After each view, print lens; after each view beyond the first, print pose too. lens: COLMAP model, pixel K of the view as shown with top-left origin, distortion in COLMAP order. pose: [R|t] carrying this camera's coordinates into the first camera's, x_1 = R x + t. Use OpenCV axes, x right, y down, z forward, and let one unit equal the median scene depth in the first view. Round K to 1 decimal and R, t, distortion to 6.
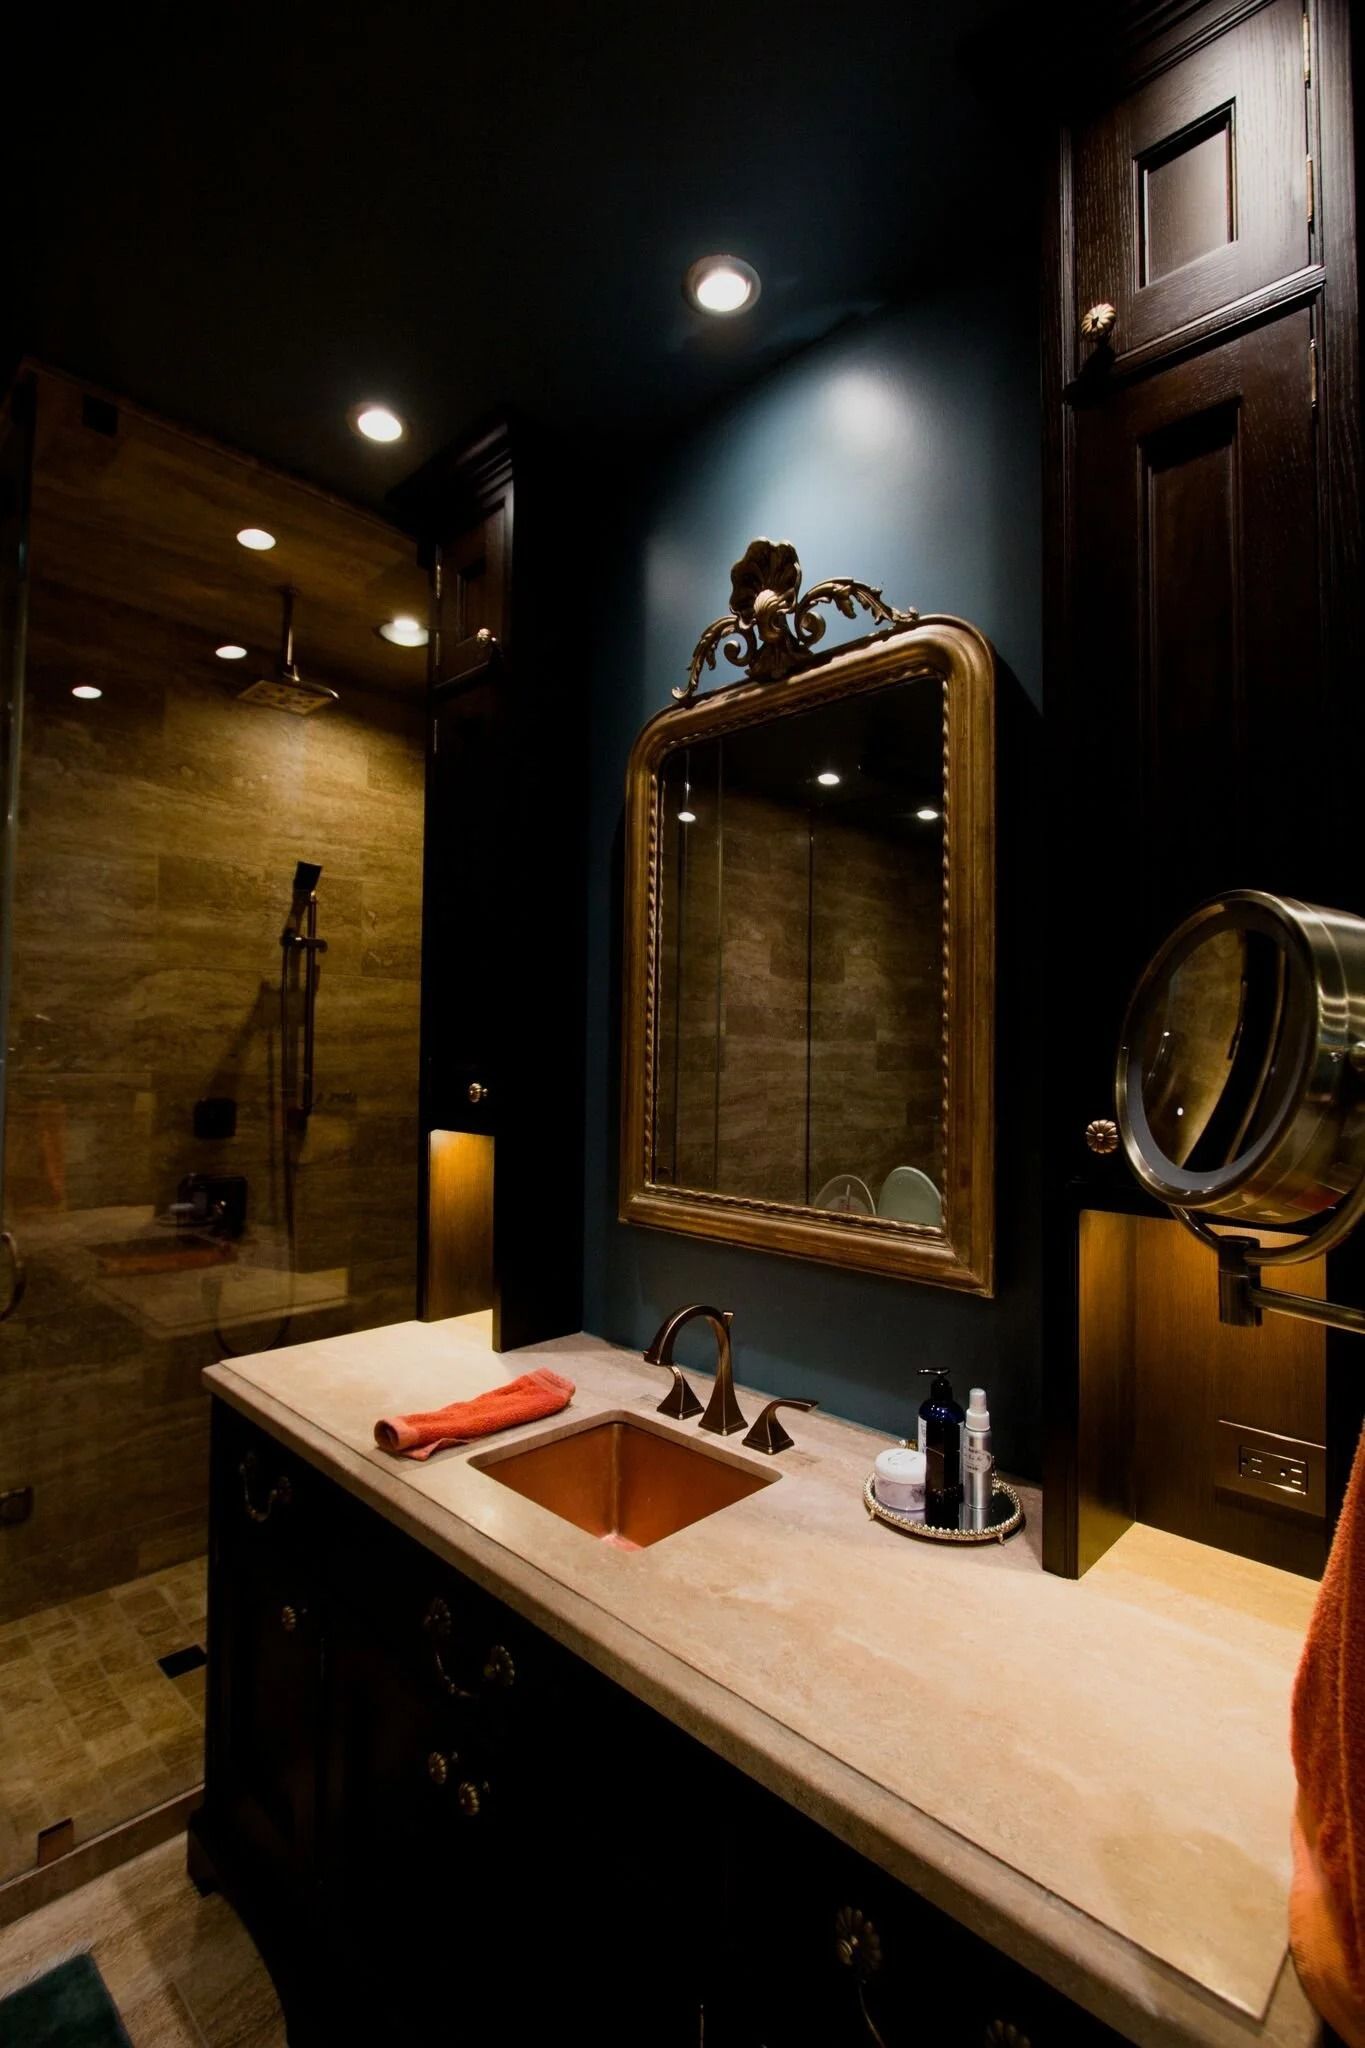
lens RADIAL K [[941.8, 0, 684.7], [0, 941.8, 1019.8], [0, 0, 1]] dist [-0.012453, 0.000113]
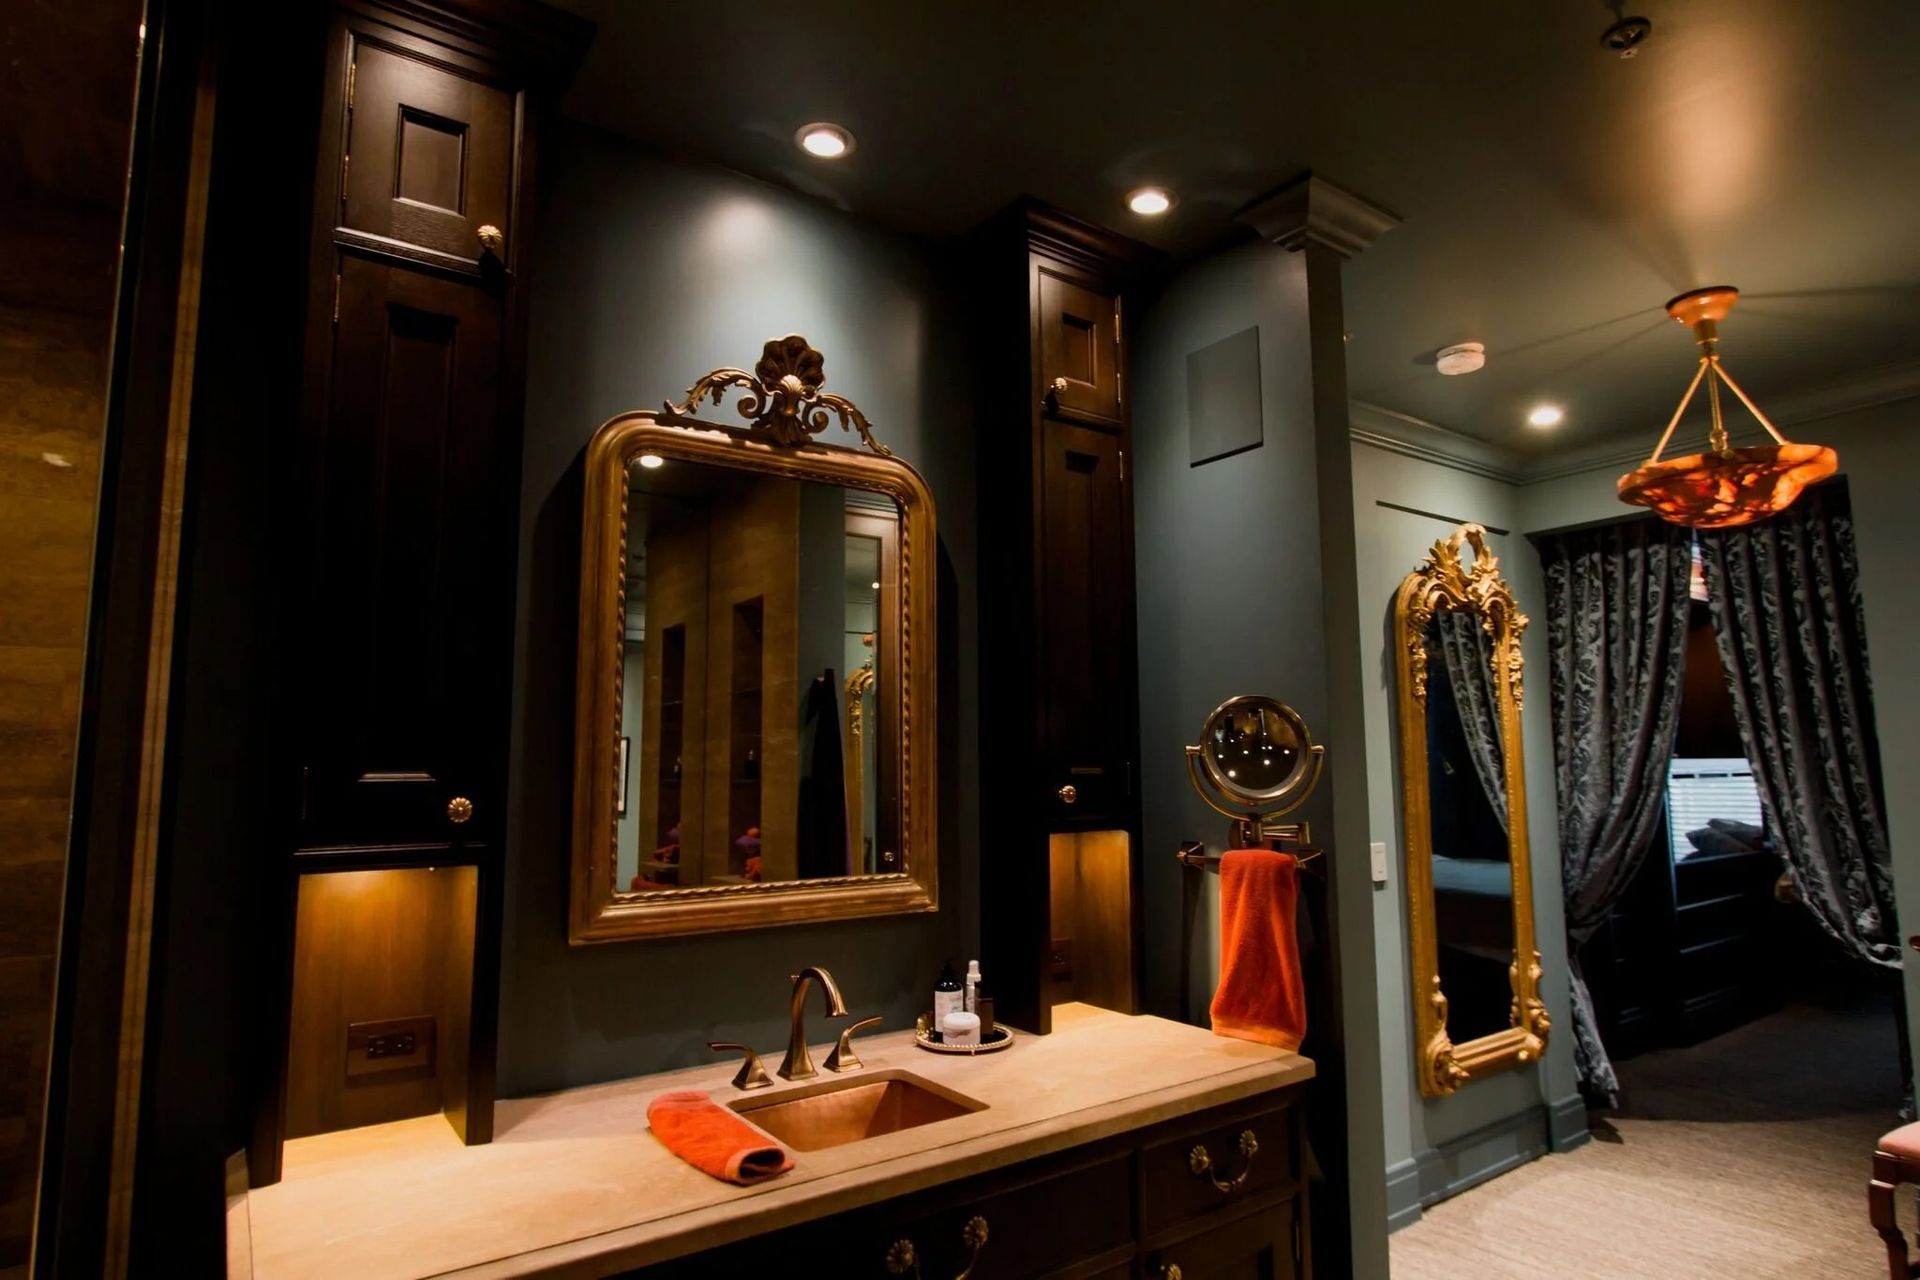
lens RADIAL K [[1045.3, 0, 962.6], [0, 1045.3, 641.5], [0, 0, 1]] dist [-0.004436, 0.000424]
pose [[0.189022, 0.099300, 0.976939, -1.206262], [-0.027144, 0.995022, -0.095886, 0.013501], [-0.981598, -0.008394, 0.190777, 0.536590]]
